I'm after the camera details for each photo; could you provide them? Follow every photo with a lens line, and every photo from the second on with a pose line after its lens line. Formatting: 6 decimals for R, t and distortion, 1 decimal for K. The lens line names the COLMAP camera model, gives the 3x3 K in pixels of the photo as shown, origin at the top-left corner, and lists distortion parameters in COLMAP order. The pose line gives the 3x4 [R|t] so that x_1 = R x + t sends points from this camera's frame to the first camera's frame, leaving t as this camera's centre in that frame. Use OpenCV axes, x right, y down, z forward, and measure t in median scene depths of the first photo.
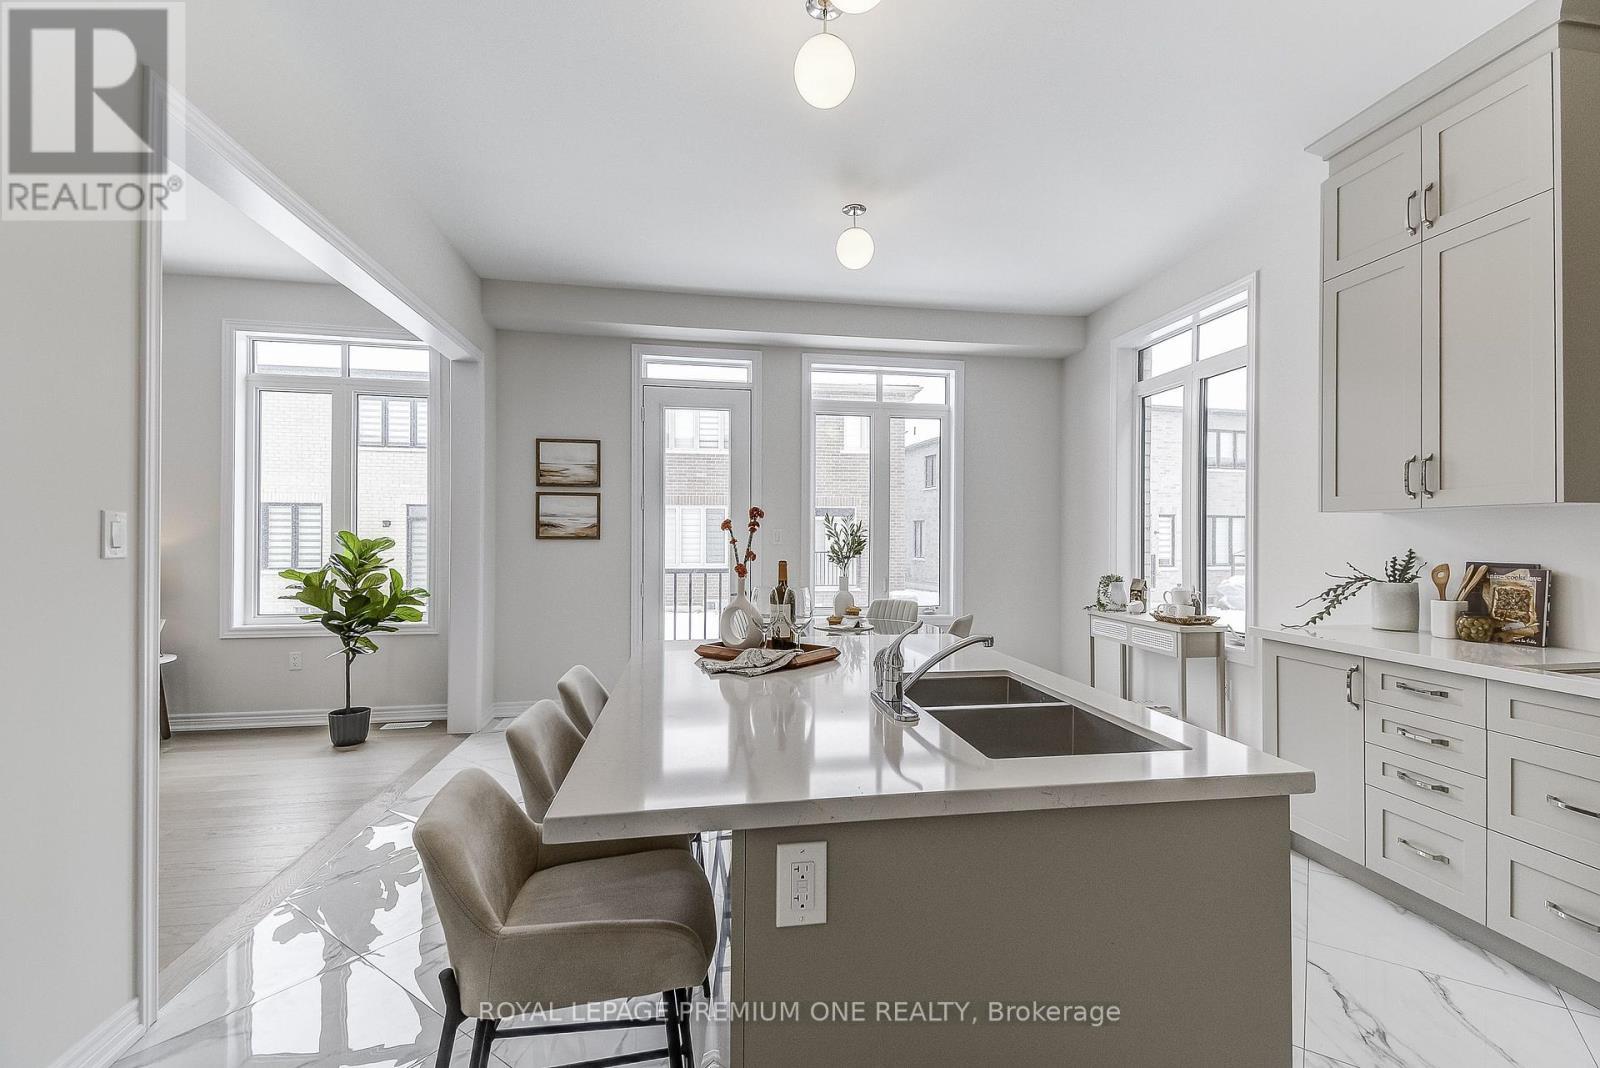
lens RADIAL K [[715.9, 0, 809.7], [0, 715.9, 530.7], [0, 0, 1]] dist [0.018281, 0.000025]
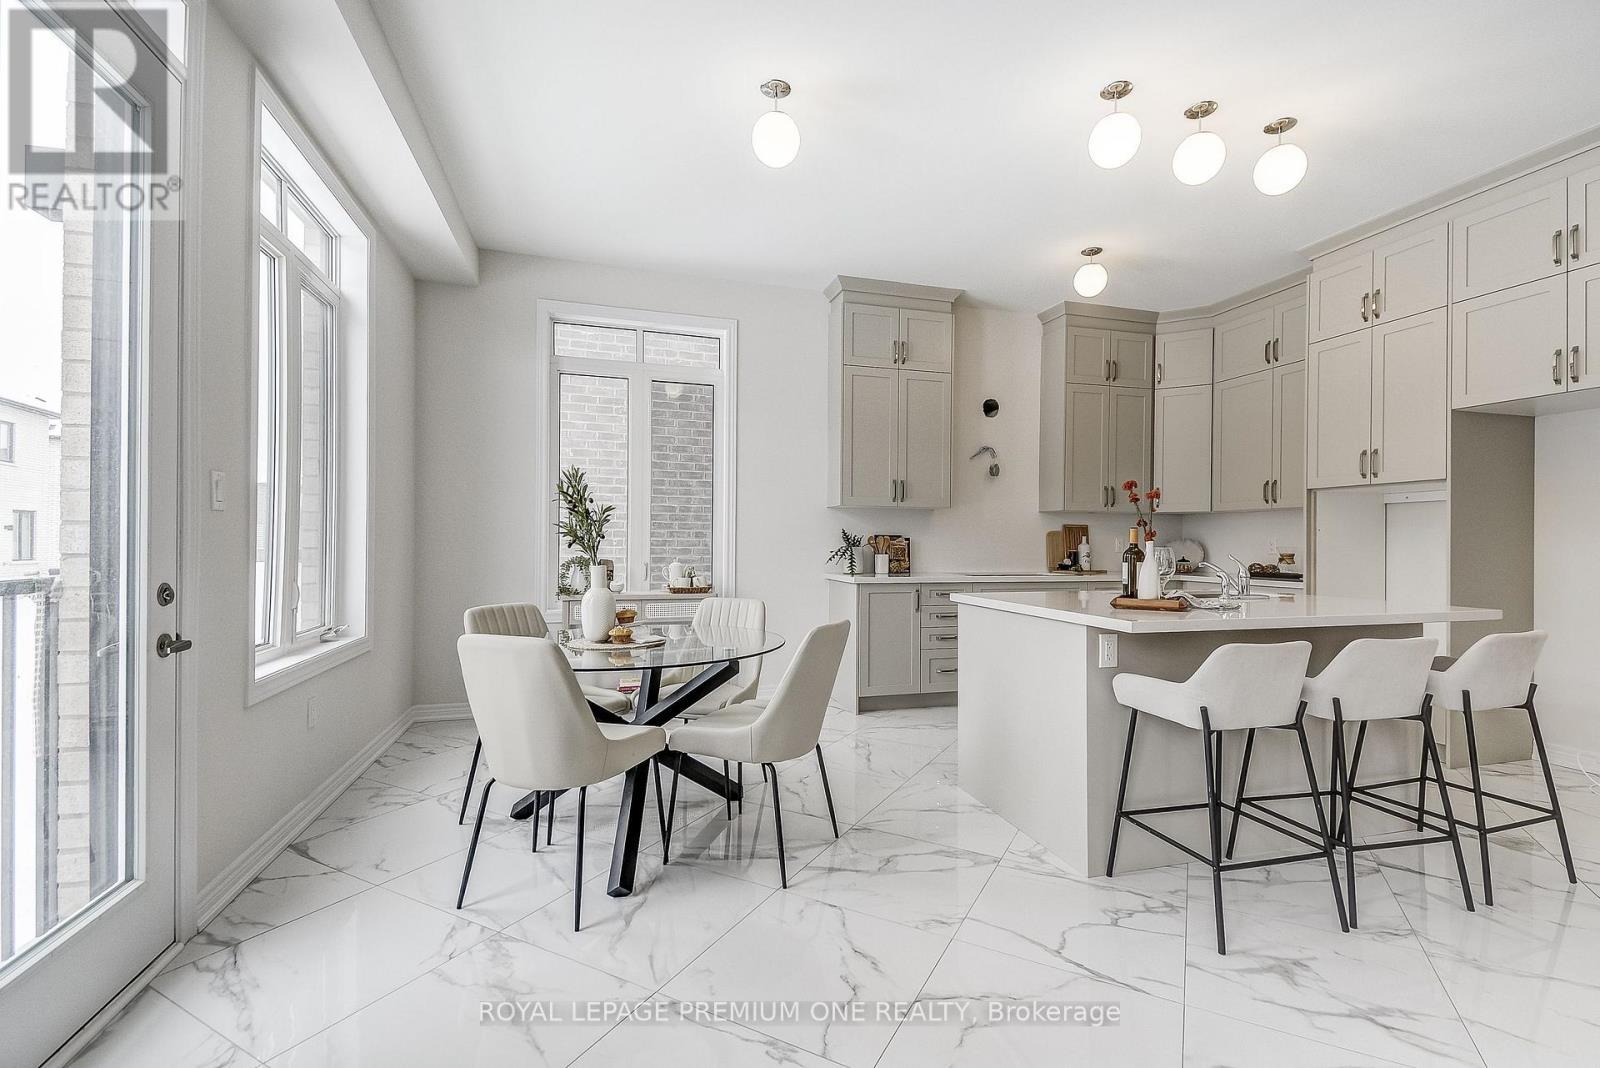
lens RADIAL K [[715.9, 0, 804.6], [0, 715.9, 541.2], [0, 0, 1]] dist [0.018281, 0.000025]
pose [[-0.115053, -0.012855, 0.993276, -1.023675], [-0.014077, 0.999837, 0.011310, 0.042013], [-0.993260, -0.012681, -0.115215, 1.459782]]
